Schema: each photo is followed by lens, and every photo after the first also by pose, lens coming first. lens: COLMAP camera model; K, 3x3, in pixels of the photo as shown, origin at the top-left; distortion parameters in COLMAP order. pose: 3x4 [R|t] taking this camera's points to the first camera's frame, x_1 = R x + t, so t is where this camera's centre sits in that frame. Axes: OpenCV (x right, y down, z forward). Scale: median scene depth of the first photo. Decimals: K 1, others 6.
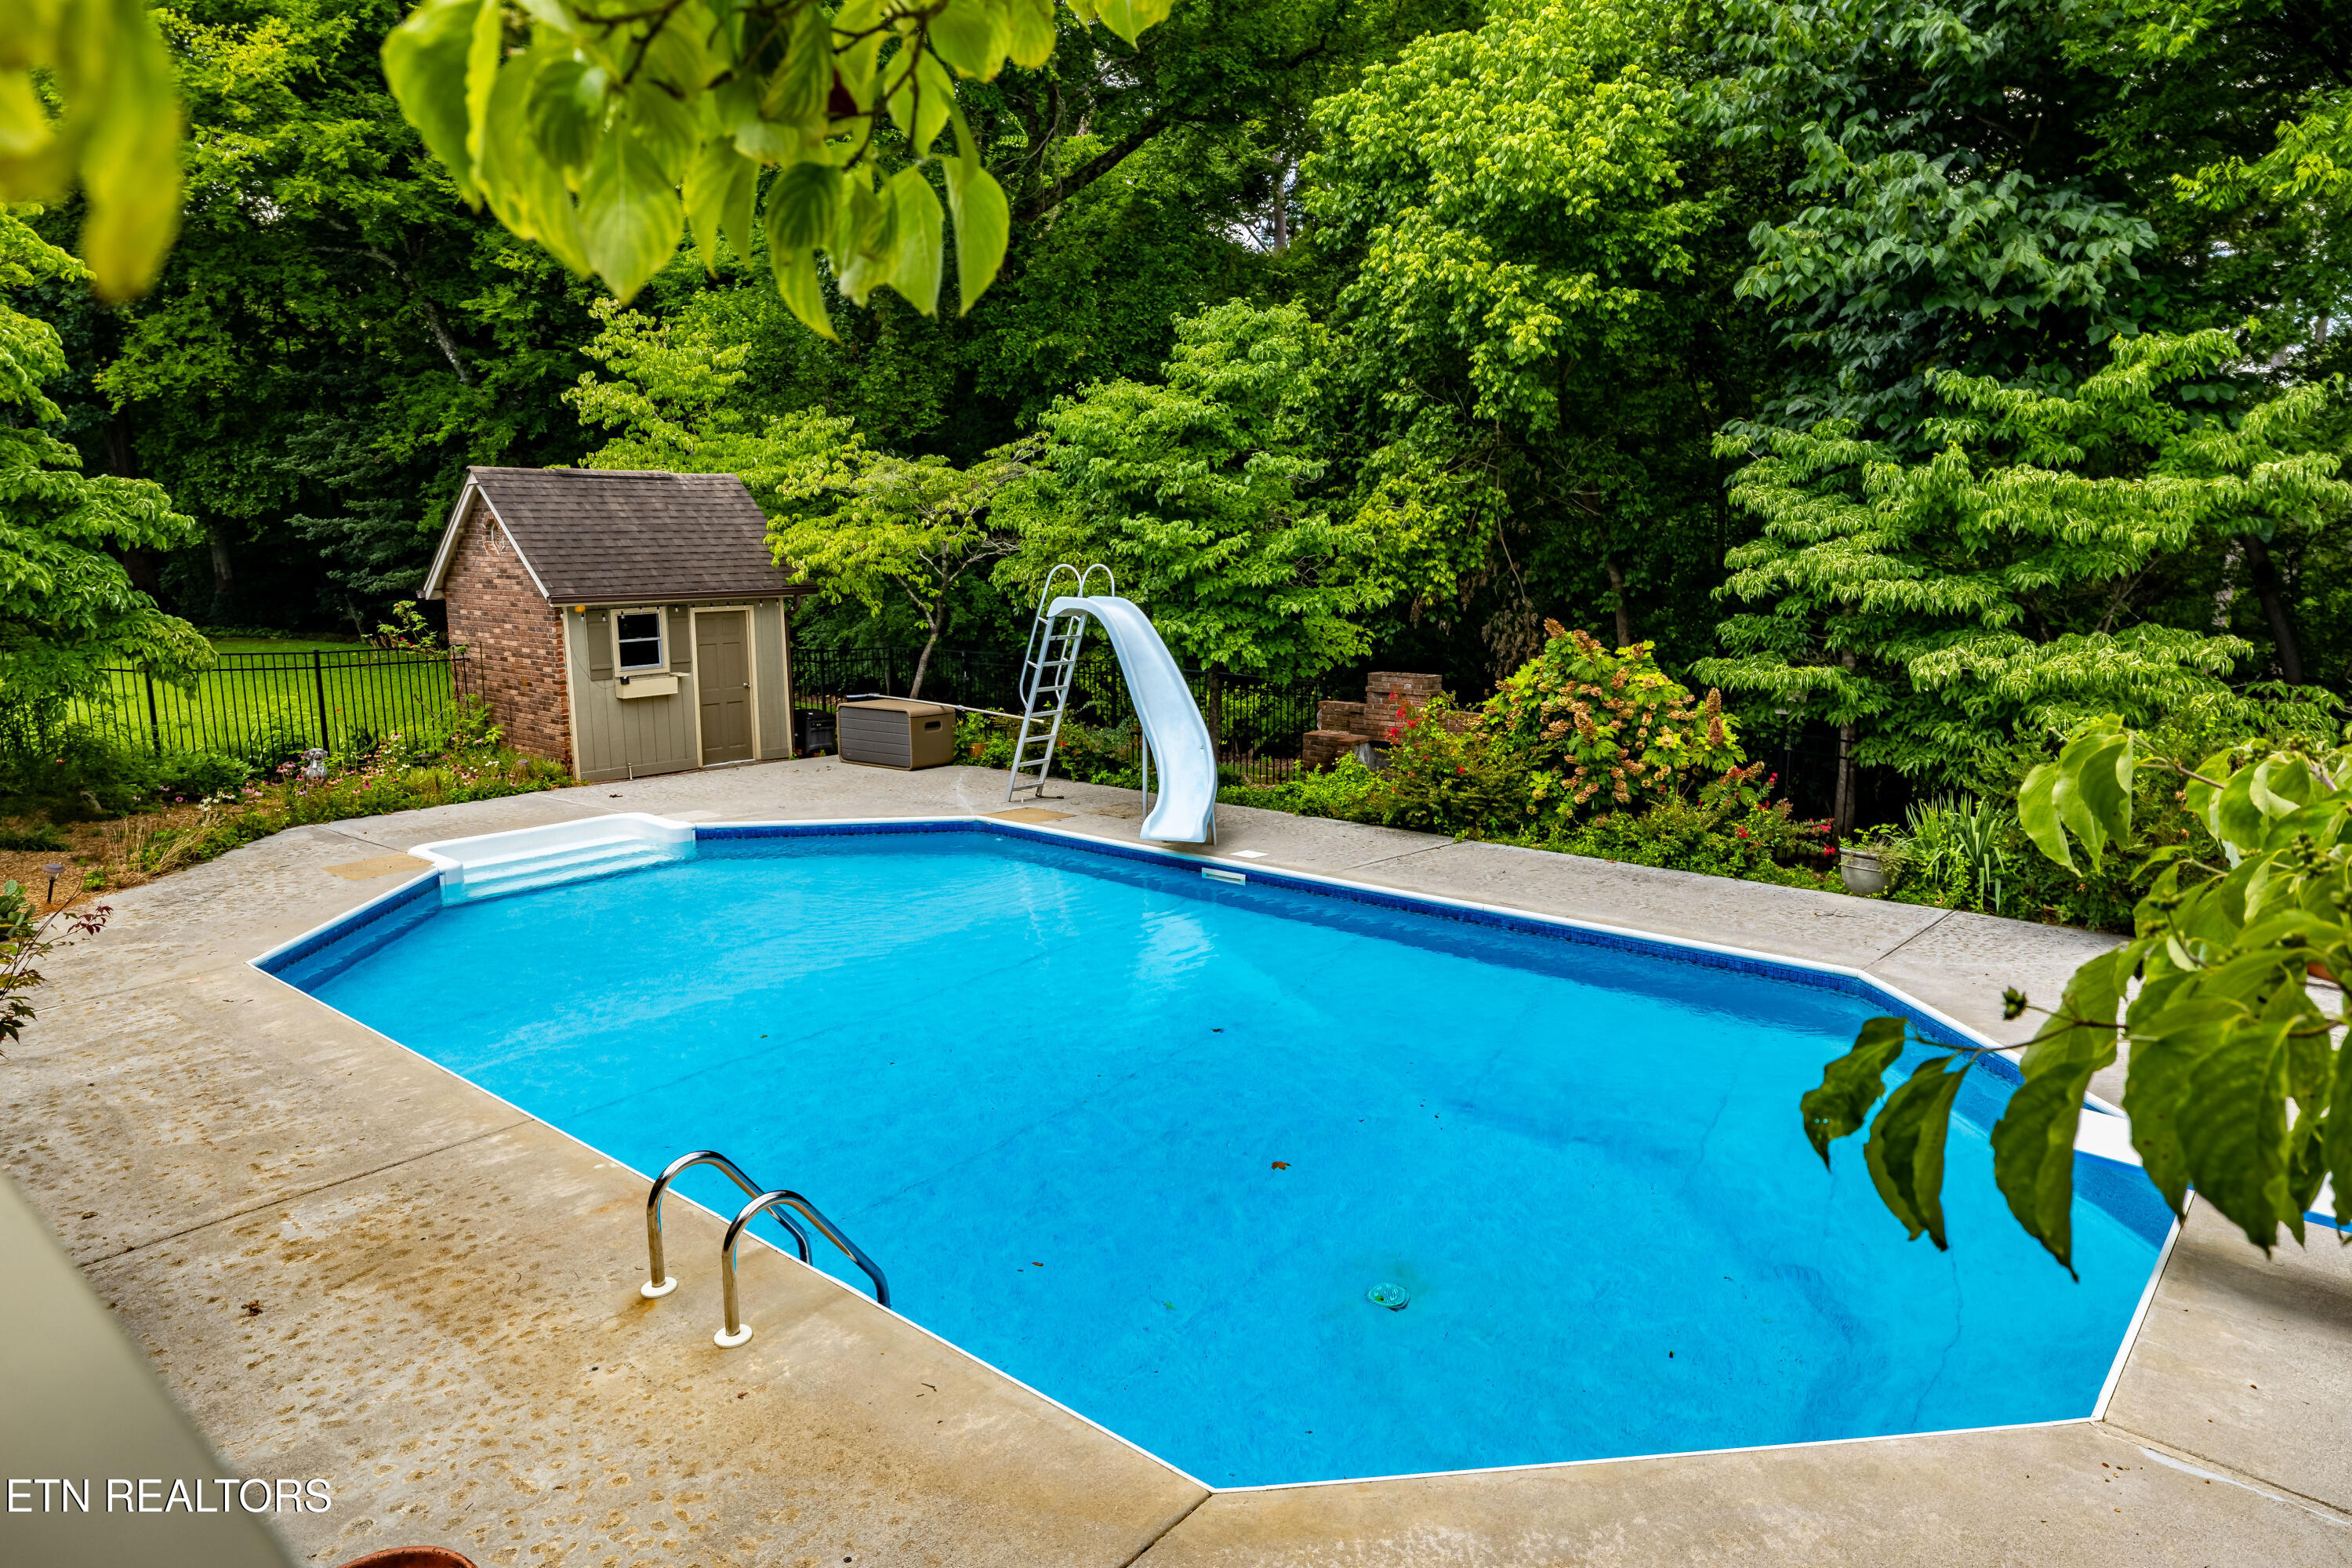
lens RADIAL K [[1442.4, 0, 1176.0], [0, 1442.4, 784.0], [0, 0, 1]] dist [-0.000368, 0.000090]
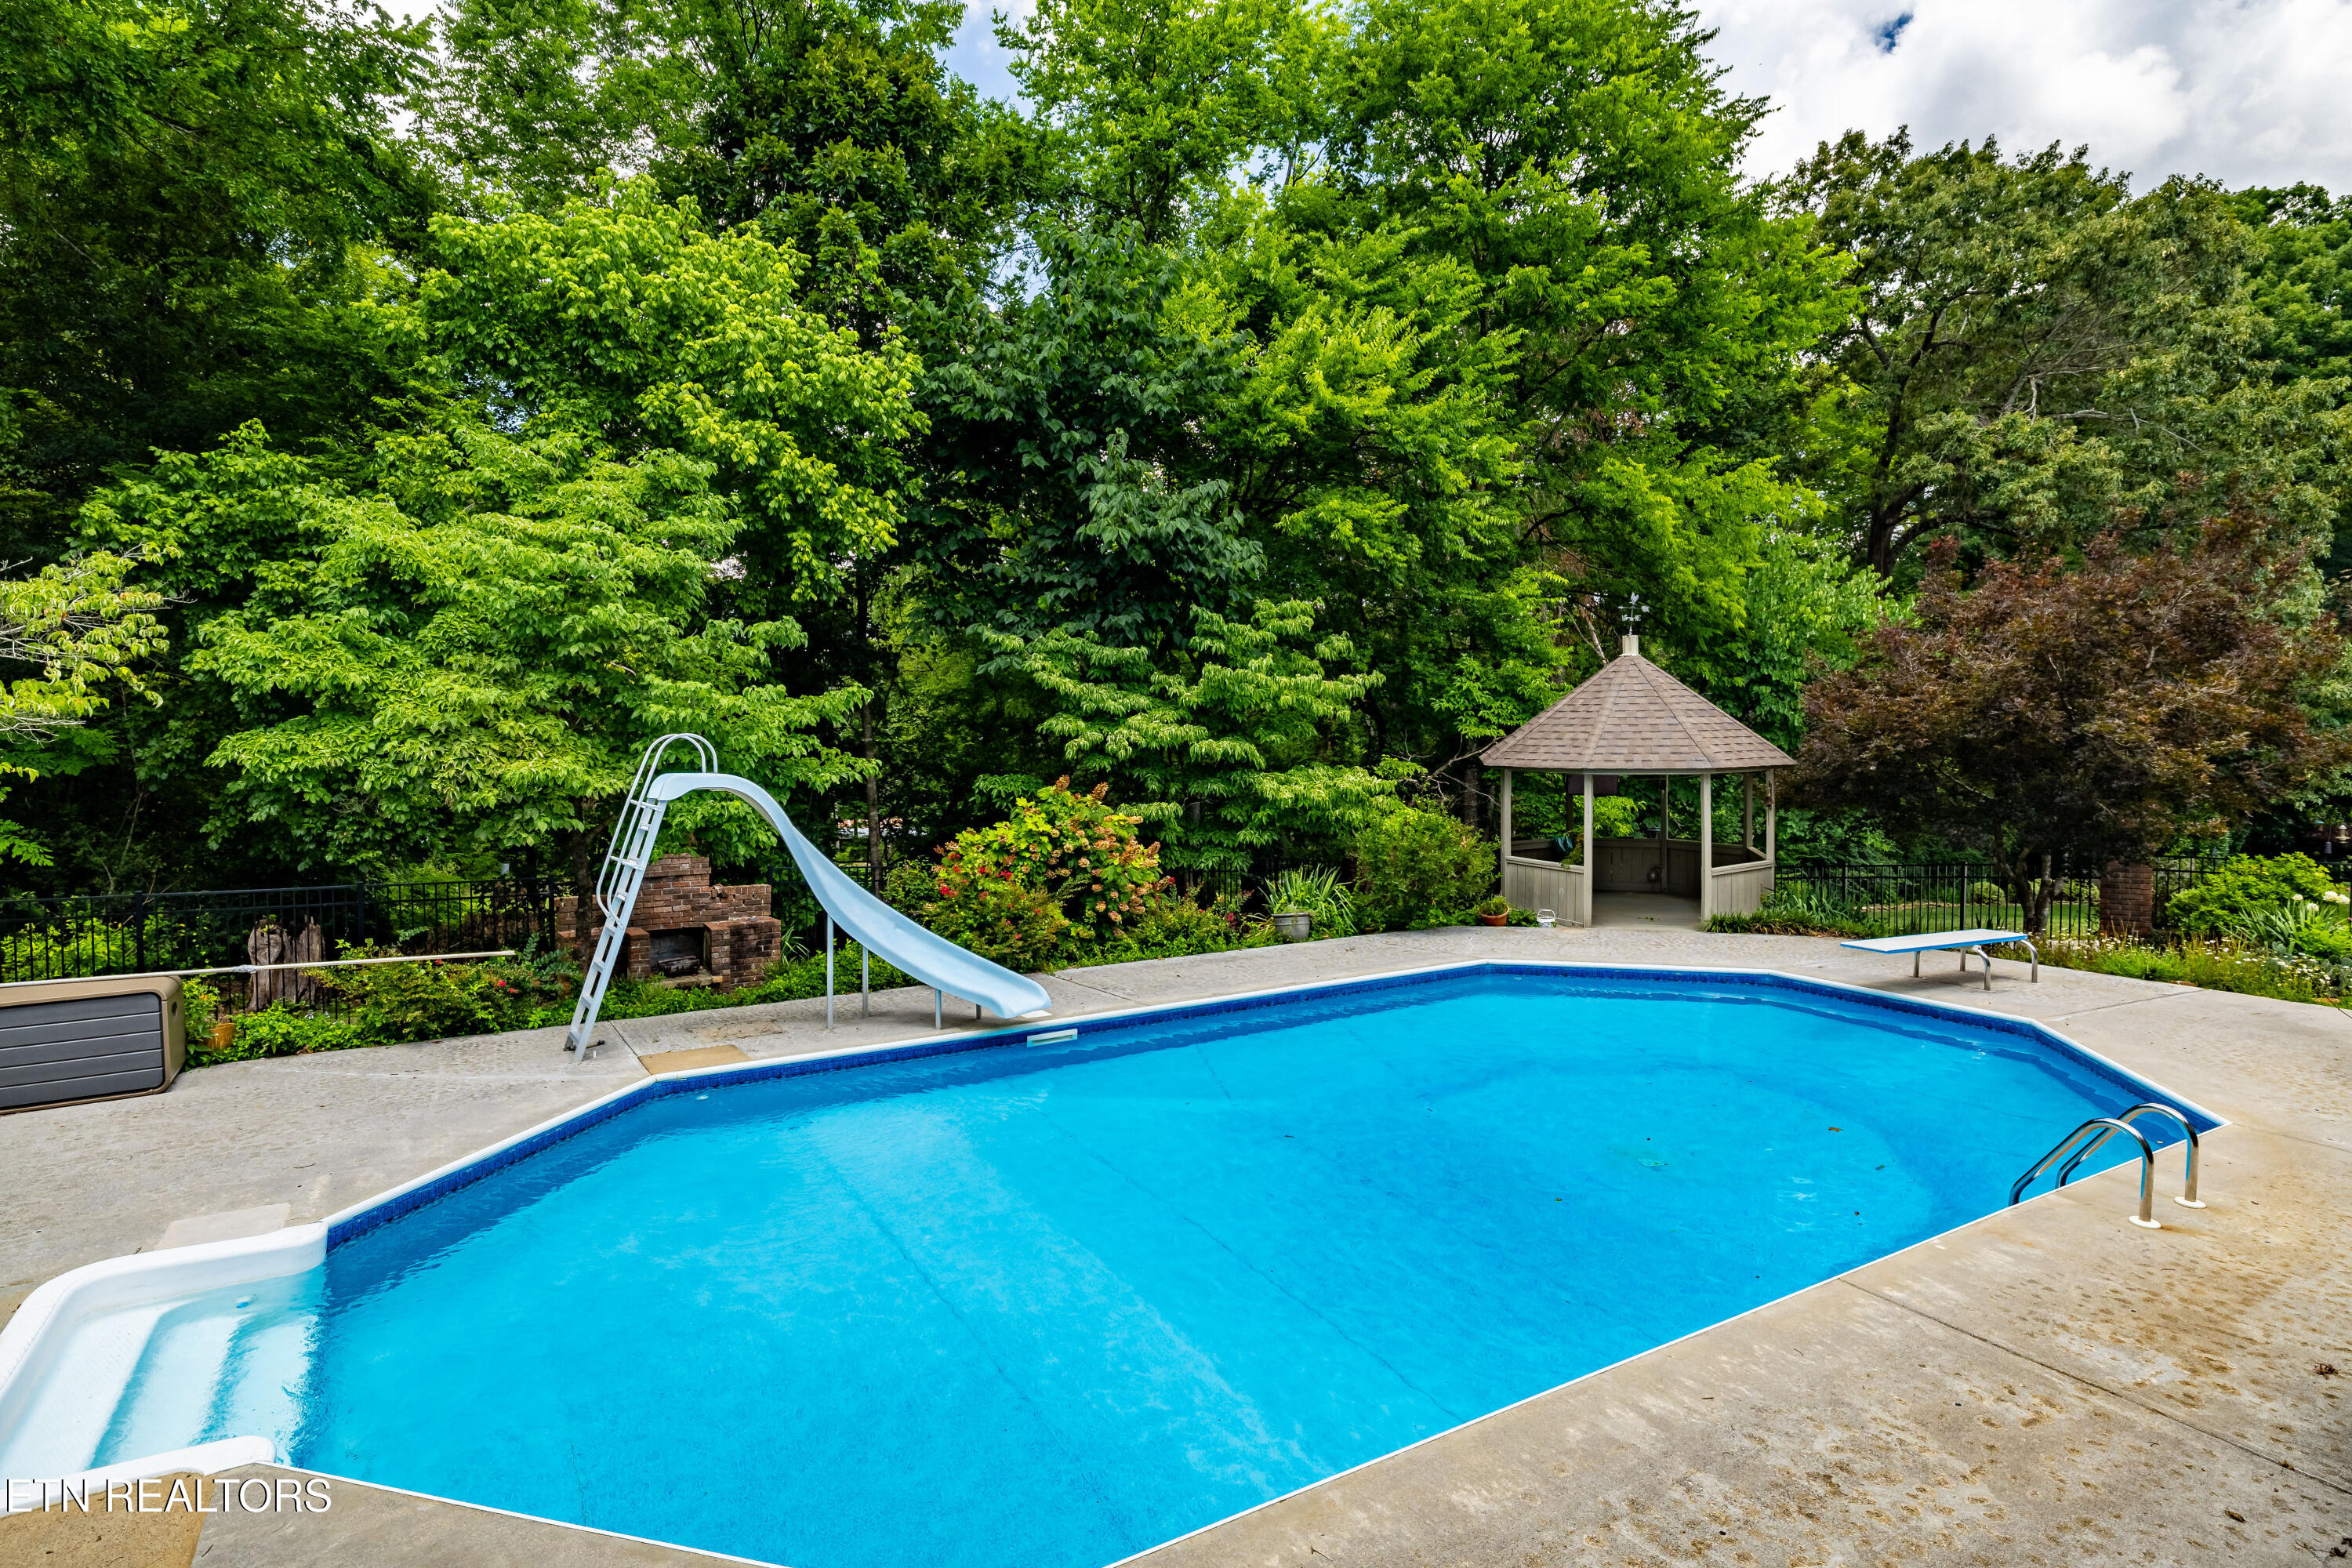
lens RADIAL K [[1264.6, 0, 1176.0], [0, 1264.6, 784.0], [0, 0, 1]] dist [0.000697, -0.001082]
pose [[0.306630, -0.039404, 0.951013, -1.449065], [0.162980, 0.986560, -0.011671, -0.159612], [-0.937772, 0.158575, 0.308931, 1.174425]]
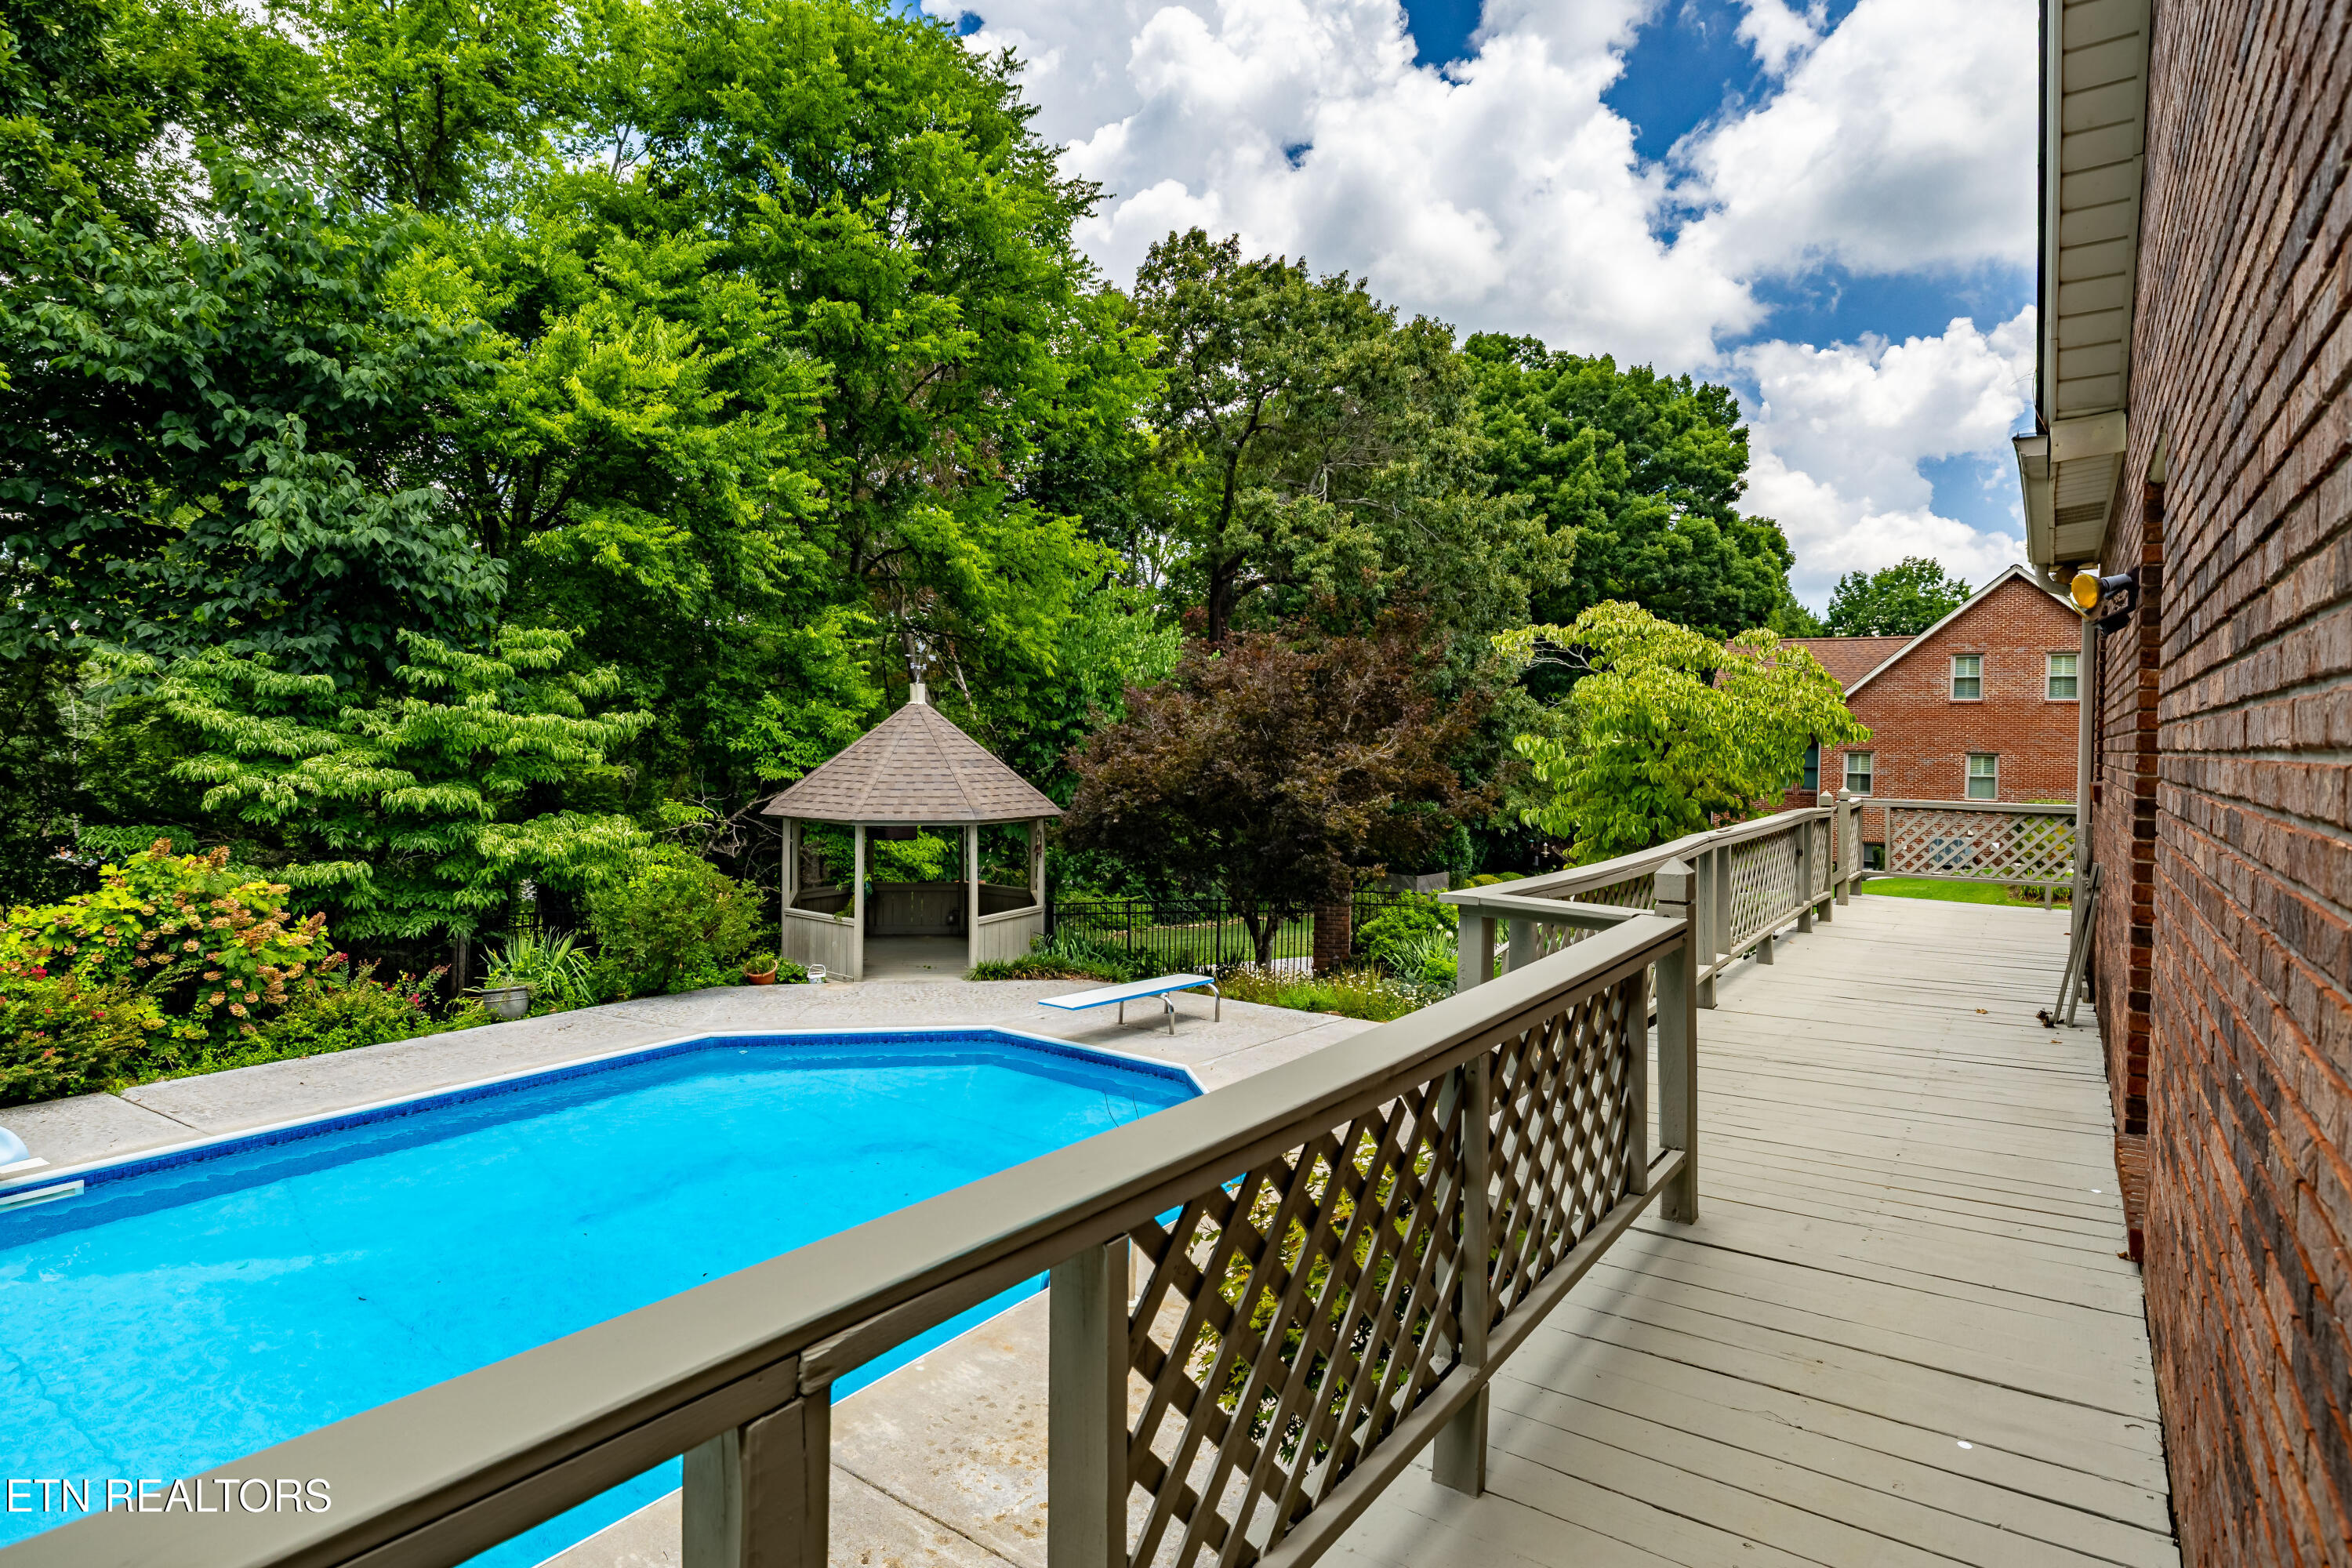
lens RADIAL K [[1258.7, 0, 1176.0], [0, 1258.7, 784.0], [0, 0, 1]] dist [-0.012582, -0.000087]
pose [[-0.120868, -0.028776, 0.992251, -1.317468], [0.148585, 0.987794, 0.046746, -0.176939], [-0.981485, 0.153084, -0.115117, 0.842803]]
